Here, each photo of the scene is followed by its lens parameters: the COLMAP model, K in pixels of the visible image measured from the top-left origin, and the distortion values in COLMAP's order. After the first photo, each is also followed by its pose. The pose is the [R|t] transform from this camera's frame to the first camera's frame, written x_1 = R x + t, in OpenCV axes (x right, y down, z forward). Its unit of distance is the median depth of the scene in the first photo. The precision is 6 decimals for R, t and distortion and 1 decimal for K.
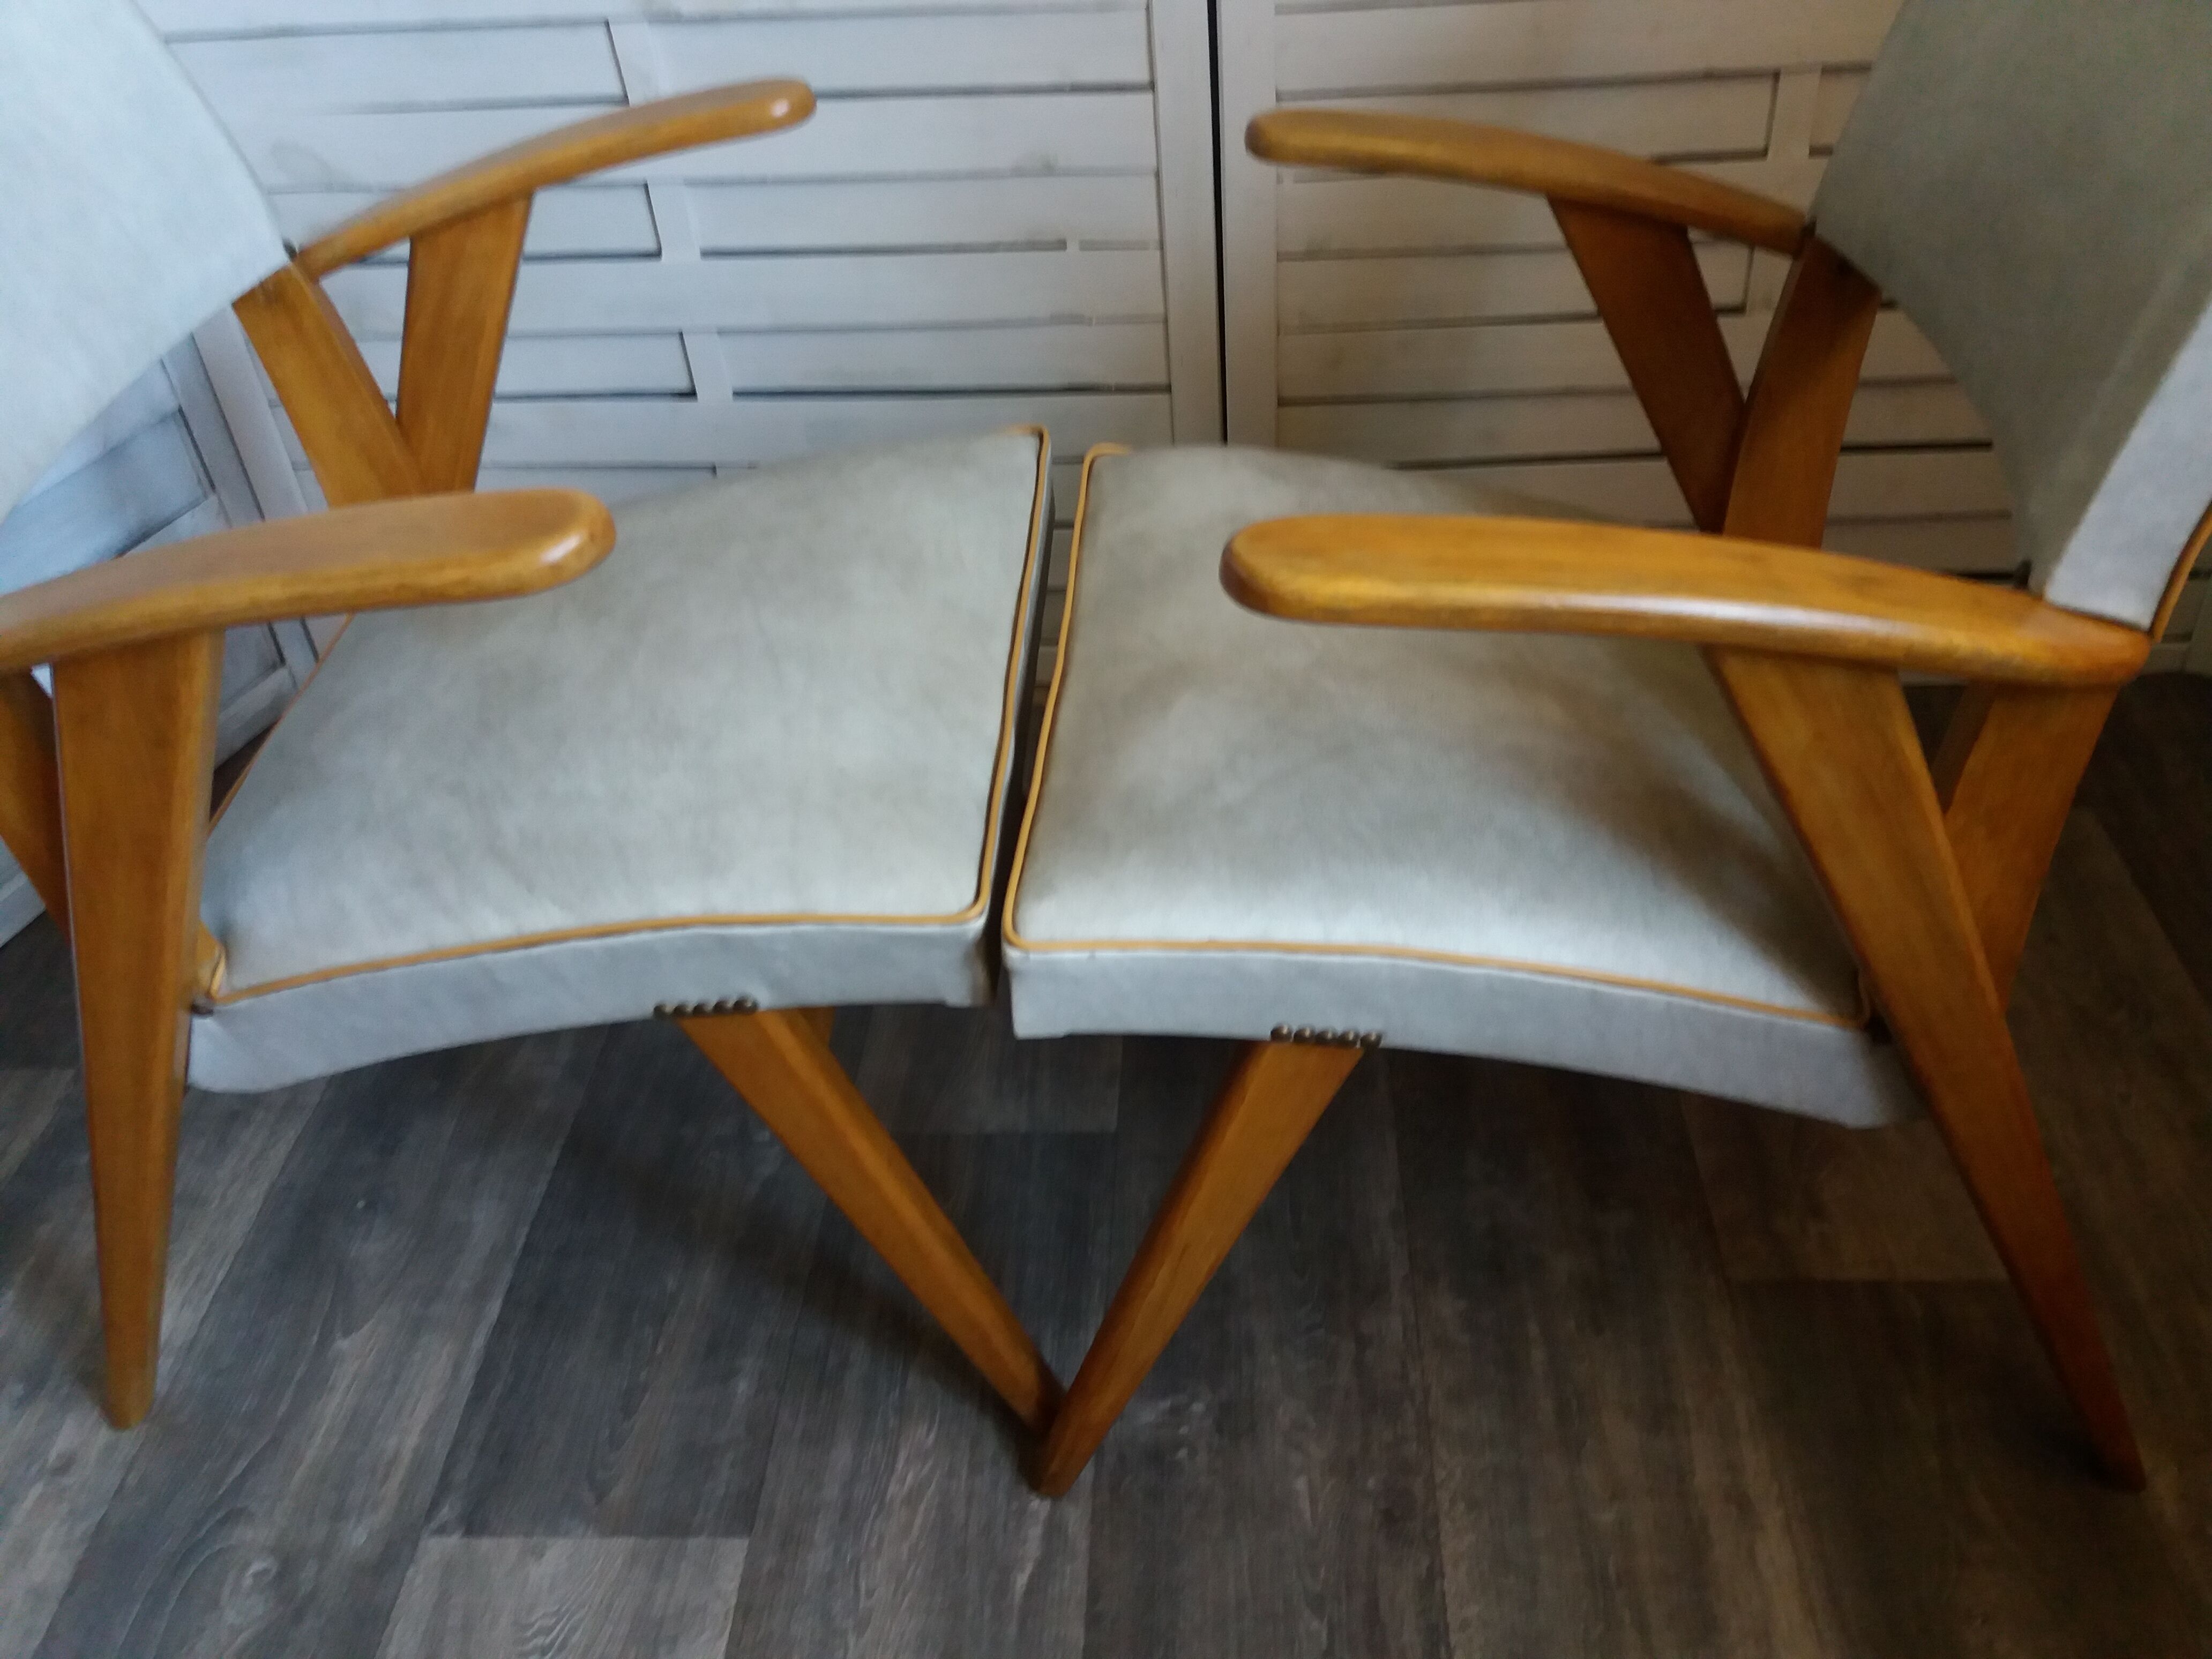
lens RADIAL K [[1818.2, 0, 1111.1], [0, 1818.2, 834.6], [0, 0, 1]] dist [-0.001748, -0.008936]
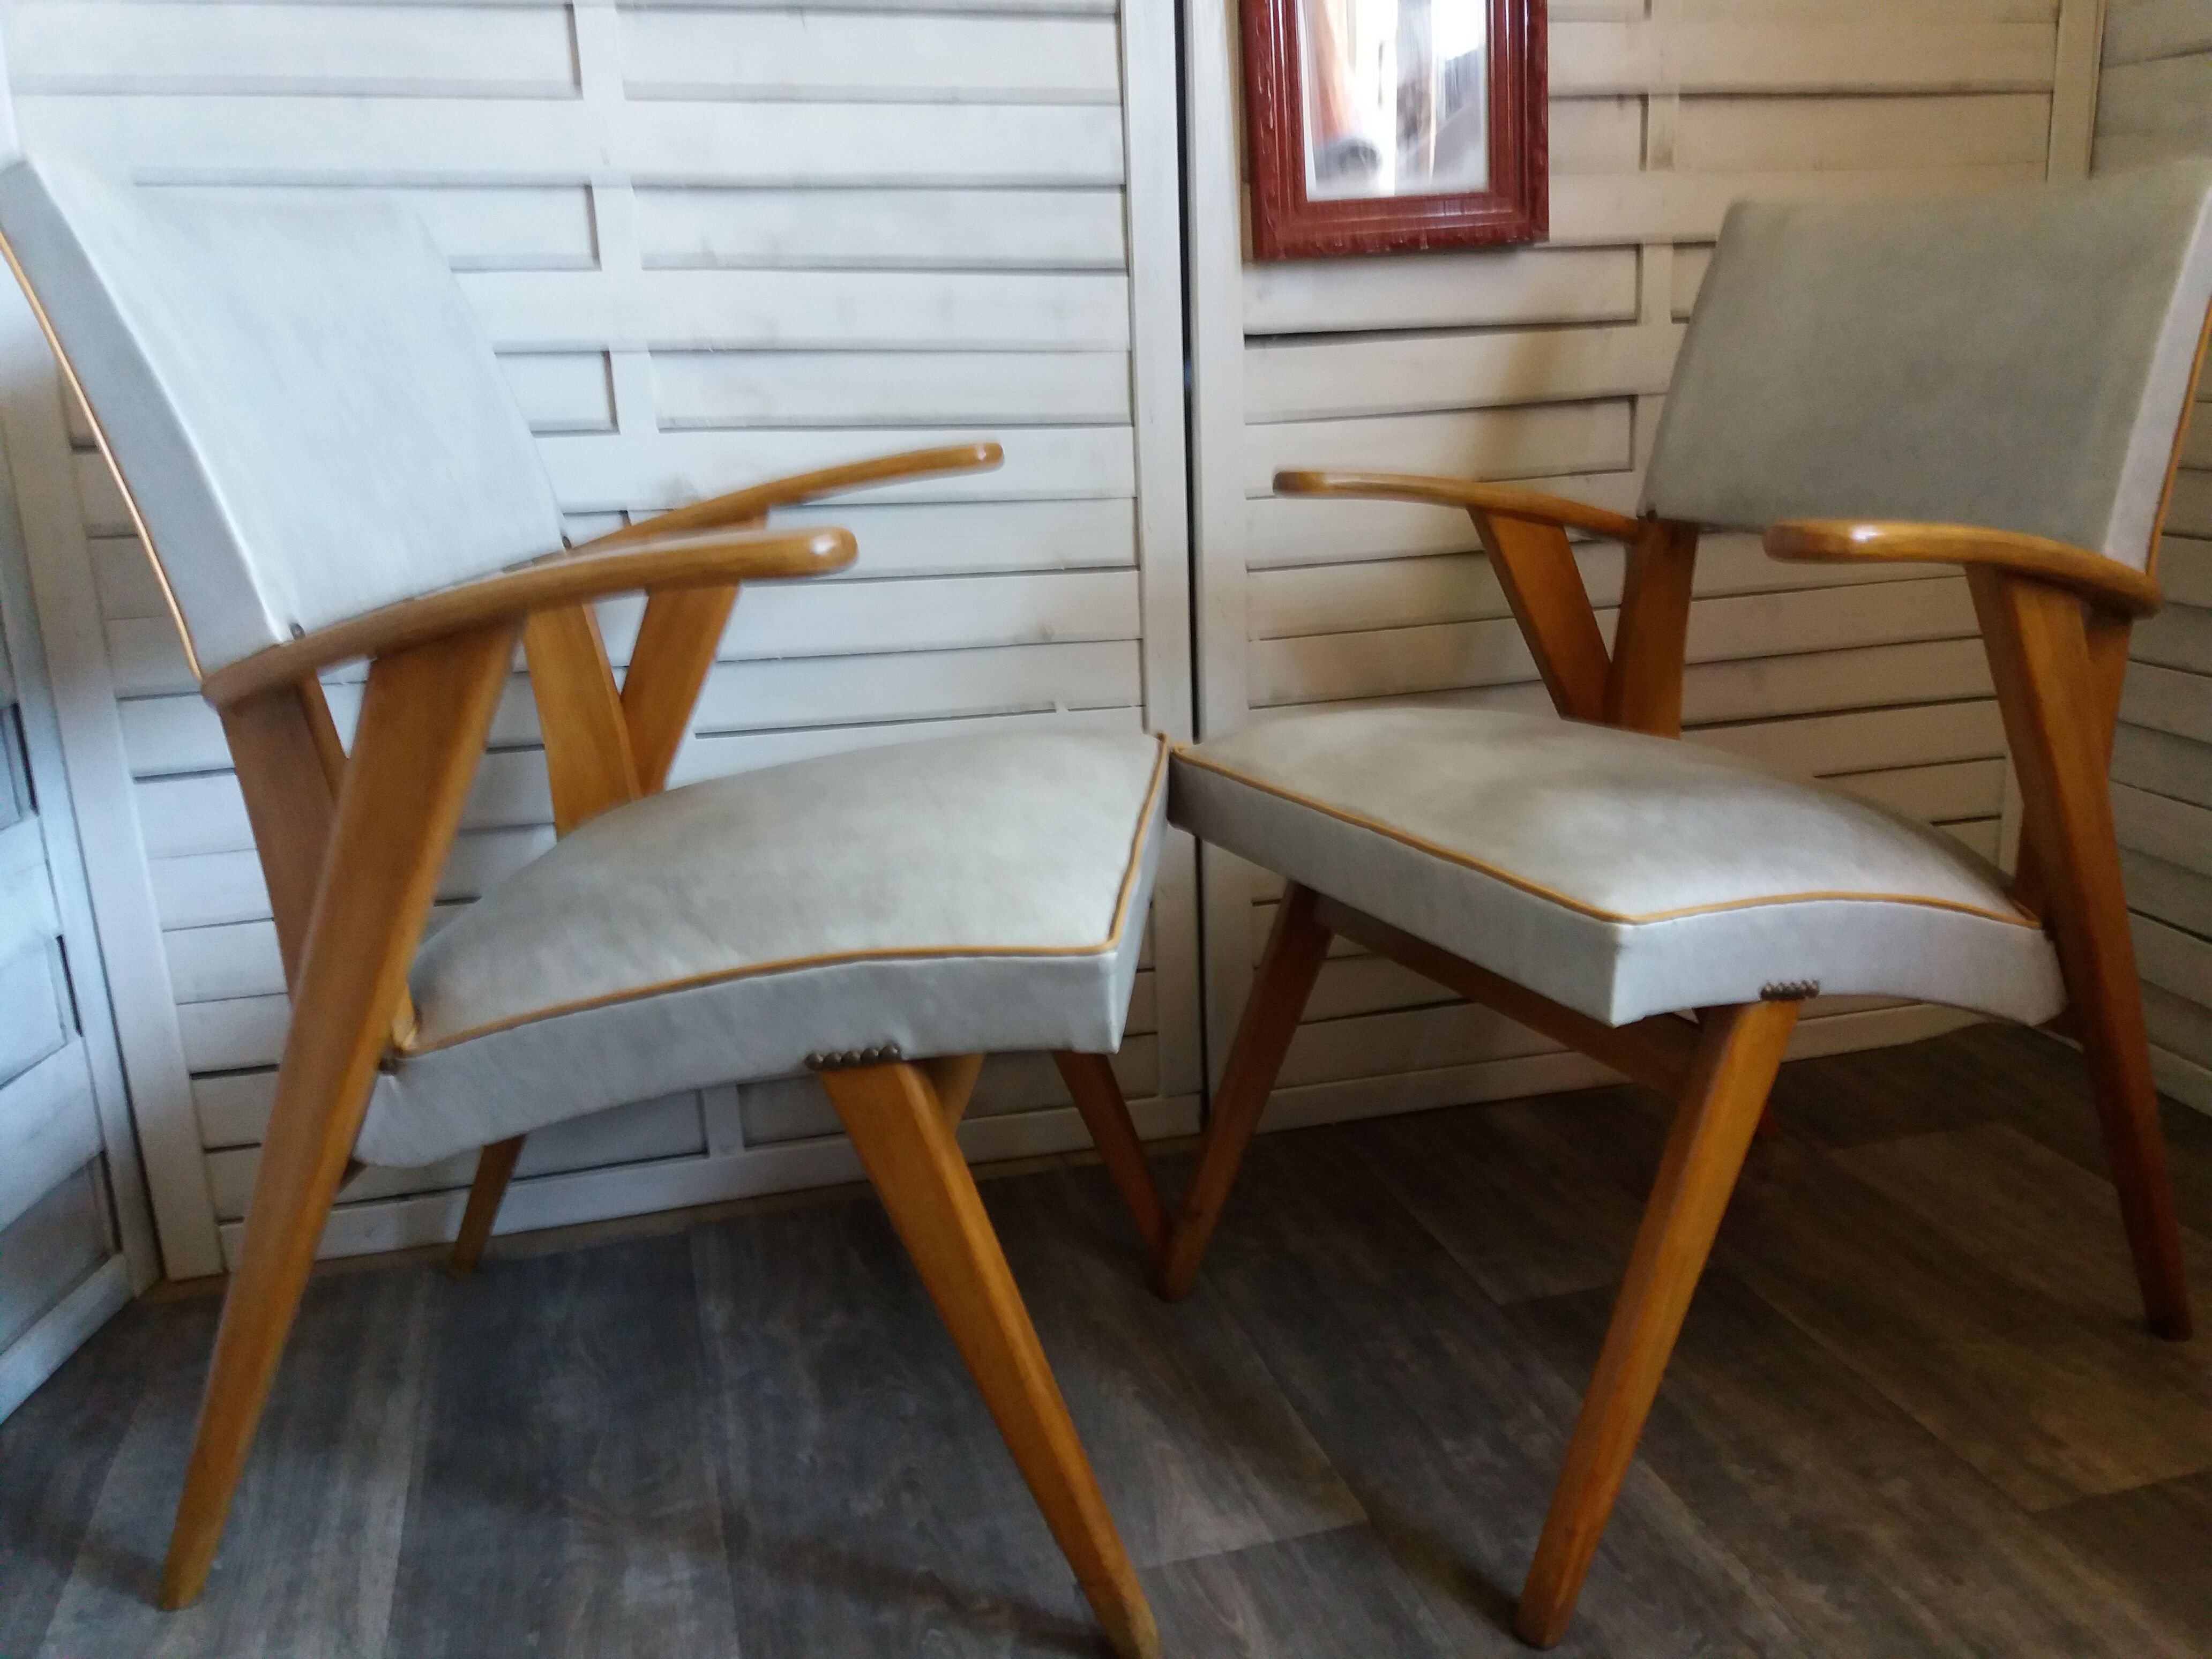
lens RADIAL K [[1818.2, 0, 1111.1], [0, 1818.2, 834.6], [0, 0, 1]] dist [-0.001748, -0.008936]
pose [[0.942747, -0.054055, 0.329099, -0.492815], [0.178699, 0.915044, -0.361608, 0.189876], [-0.281594, 0.399714, 0.872315, 0.125701]]
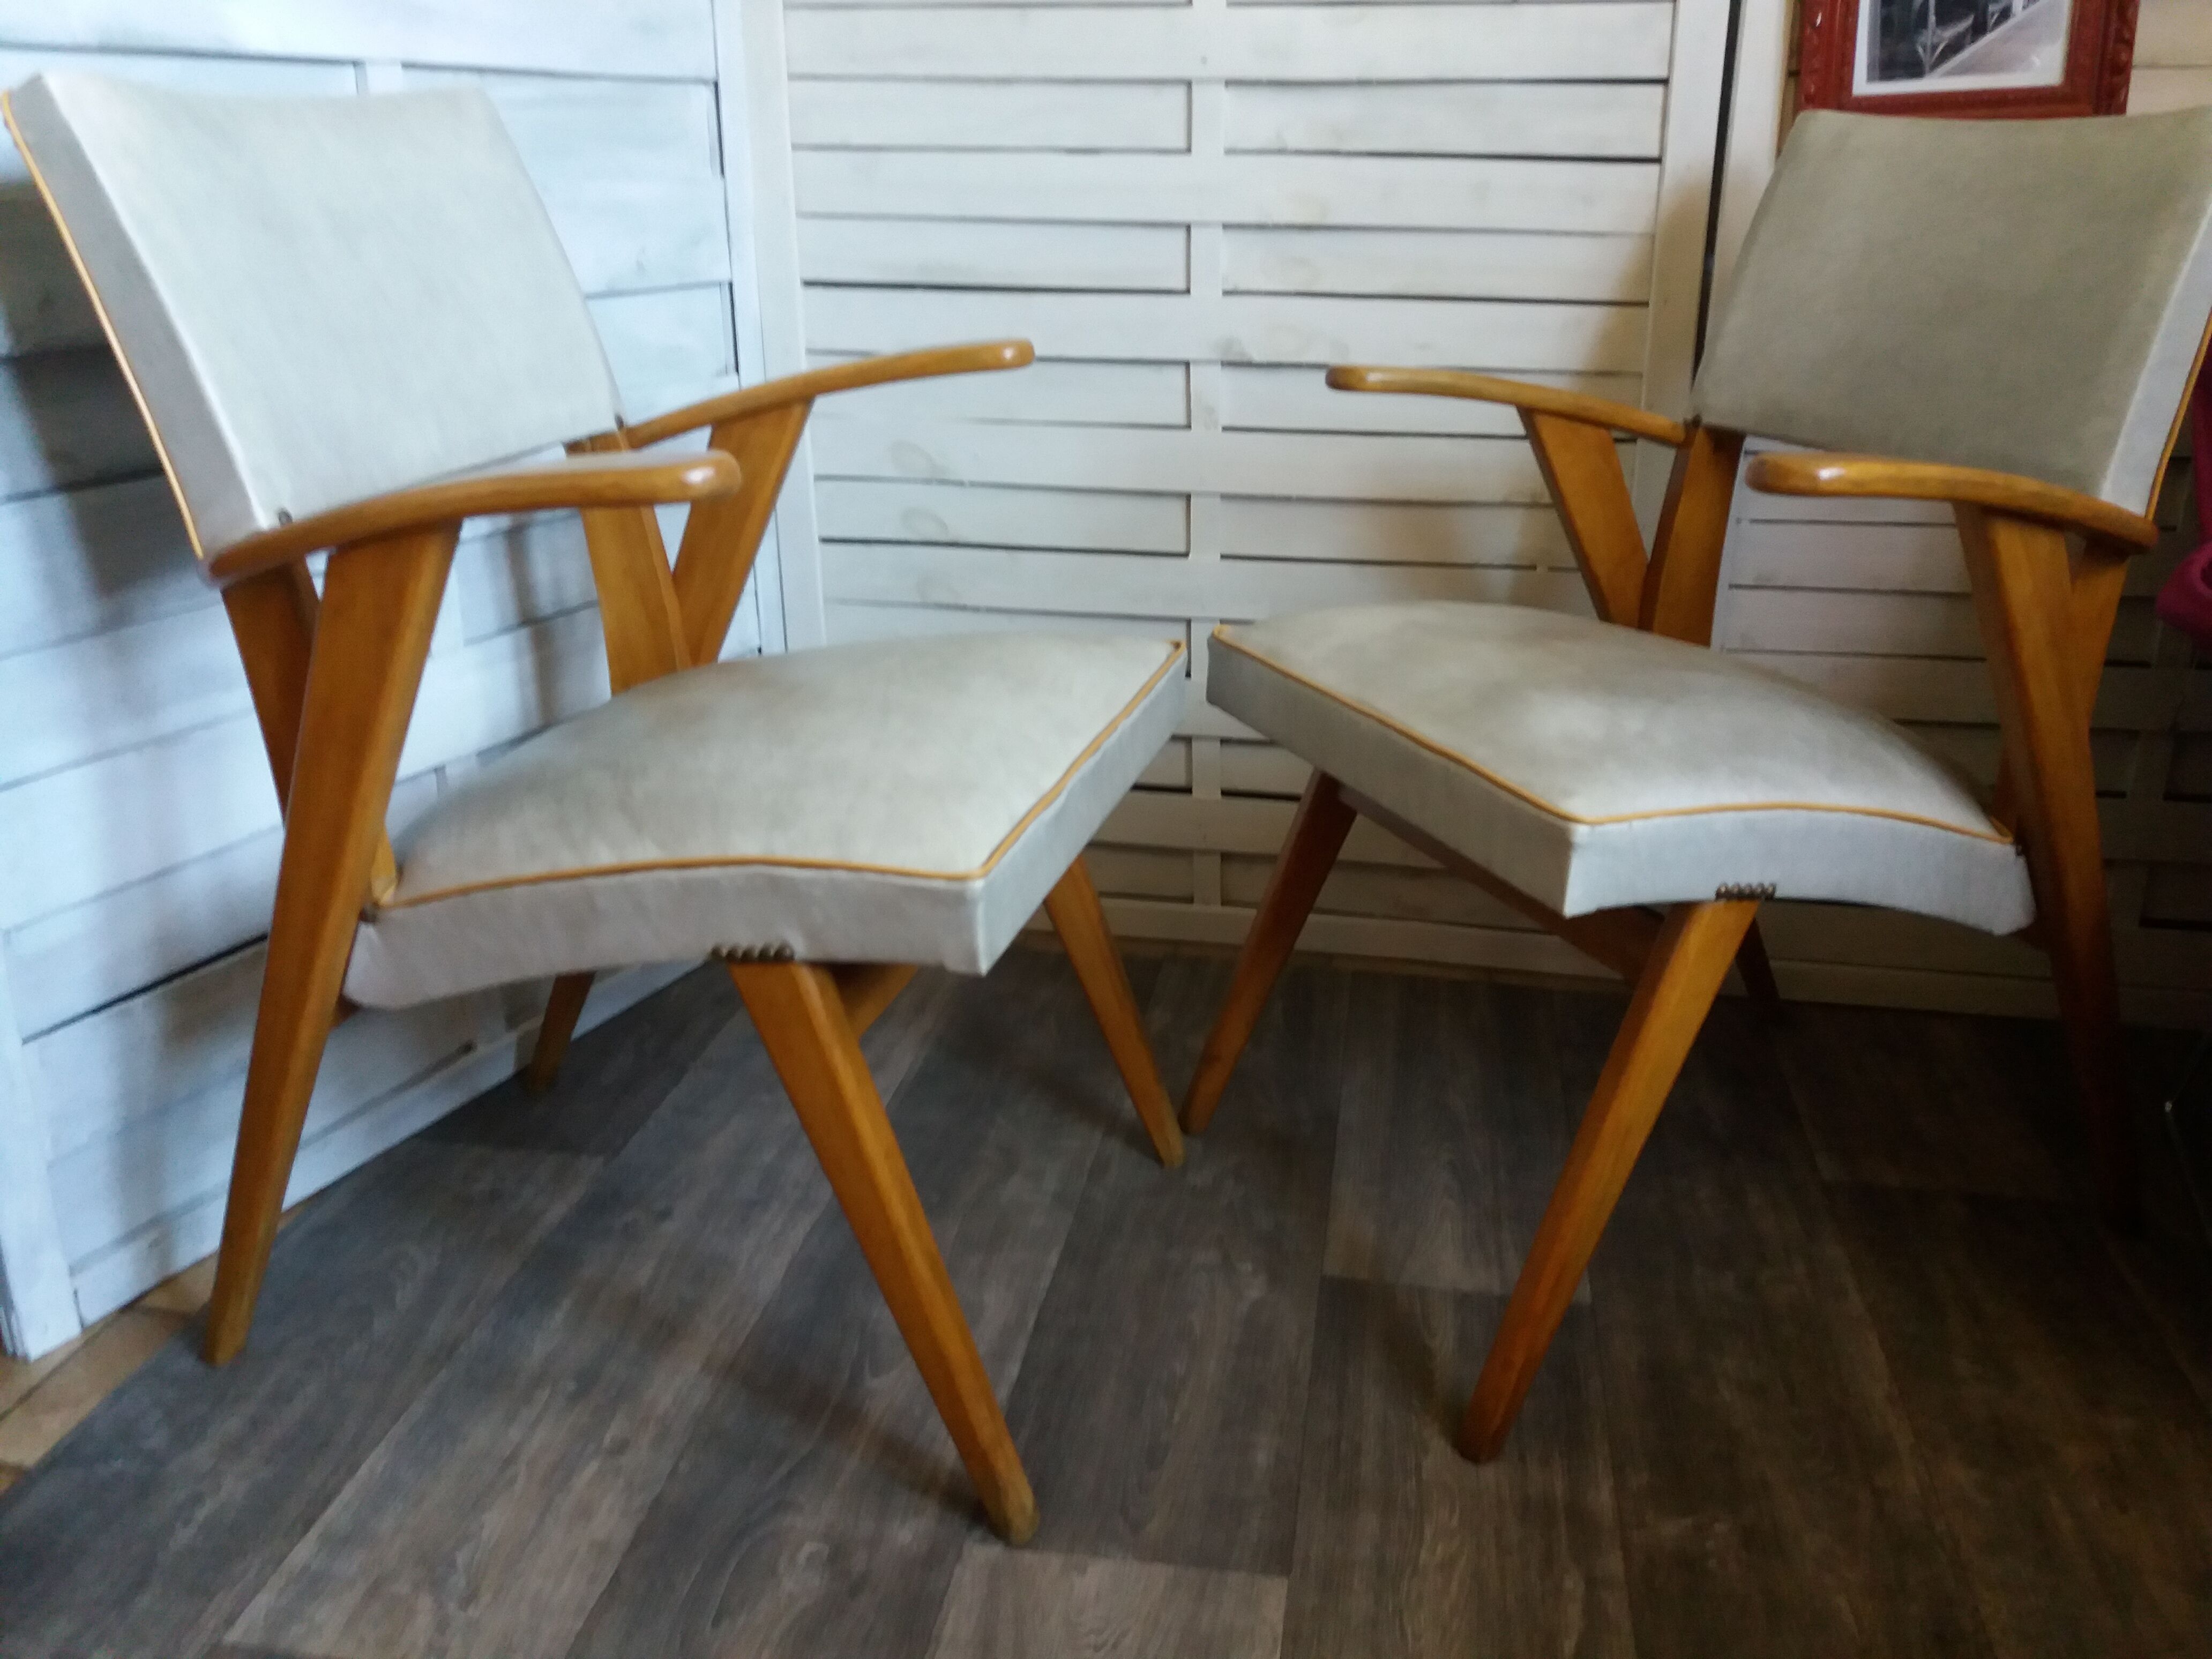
lens RADIAL K [[1782.4, 0, 1123.4], [0, 1782.4, 821.2], [0, 0, 1]] dist [0.077923, -0.103867]
pose [[0.990852, 0.099370, -0.091316, -0.241196], [-0.122315, 0.947162, -0.296517, 0.295613], [0.057026, 0.304974, 0.950652, -0.102410]]
